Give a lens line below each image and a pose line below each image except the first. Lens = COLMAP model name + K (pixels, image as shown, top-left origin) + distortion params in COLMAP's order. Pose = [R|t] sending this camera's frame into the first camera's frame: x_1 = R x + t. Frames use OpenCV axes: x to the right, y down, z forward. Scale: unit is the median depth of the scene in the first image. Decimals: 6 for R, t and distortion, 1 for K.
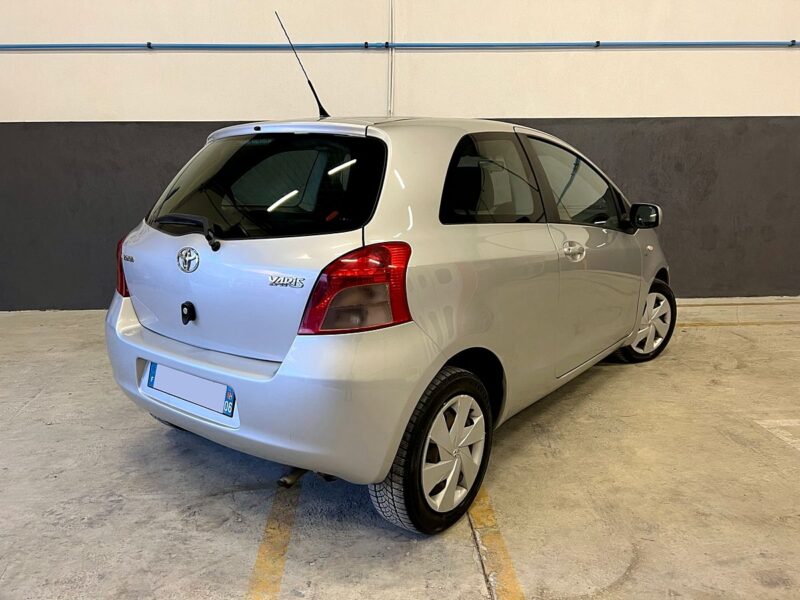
lens RADIAL K [[616.3, 0, 396.5], [0, 616.3, 298.9], [0, 0, 1]] dist [0.042481, -0.051102]
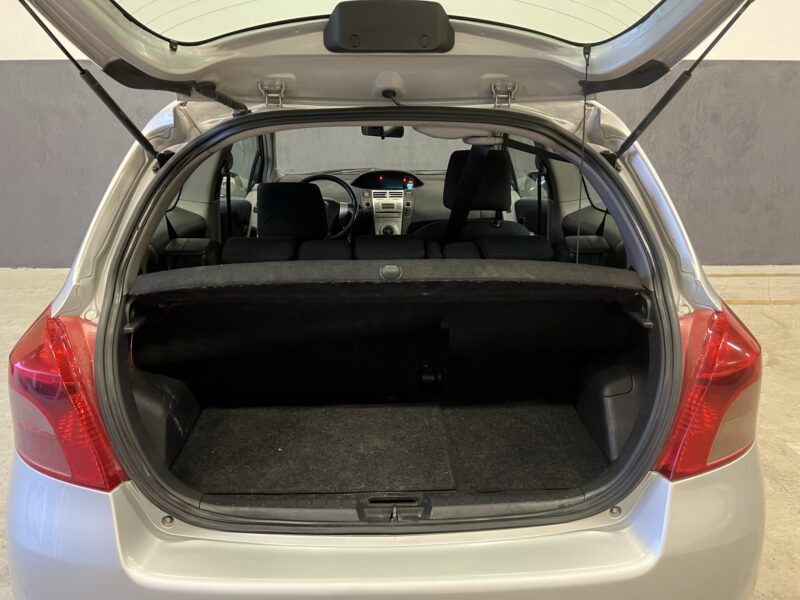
lens RADIAL K [[616.3, 0, 396.6], [0, 616.3, 301.6], [0, 0, 1]] dist [0.042481, -0.051102]
pose [[0.999567, 0.018399, -0.022981, 0.029570], [-0.015648, 0.993285, 0.114634, -0.051548], [0.024936, -0.114225, 0.993142, 0.088442]]
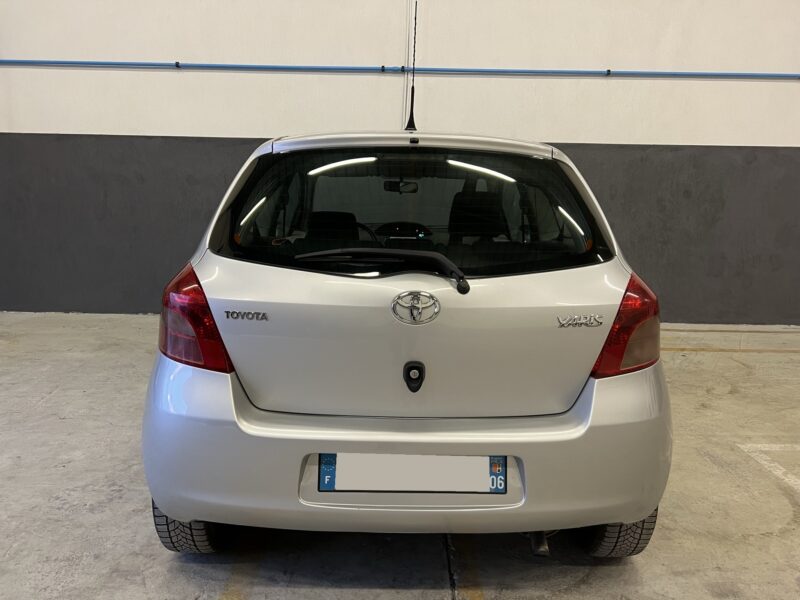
lens RADIAL K [[616.3, 0, 397.3], [0, 616.3, 300.6], [0, 0, 1]] dist [0.042481, -0.051102]
pose [[0.998720, 0.035272, -0.036260, 0.026779], [-0.036103, 0.999094, -0.022525, 0.001711], [0.035433, 0.023805, 0.999088, -0.028432]]
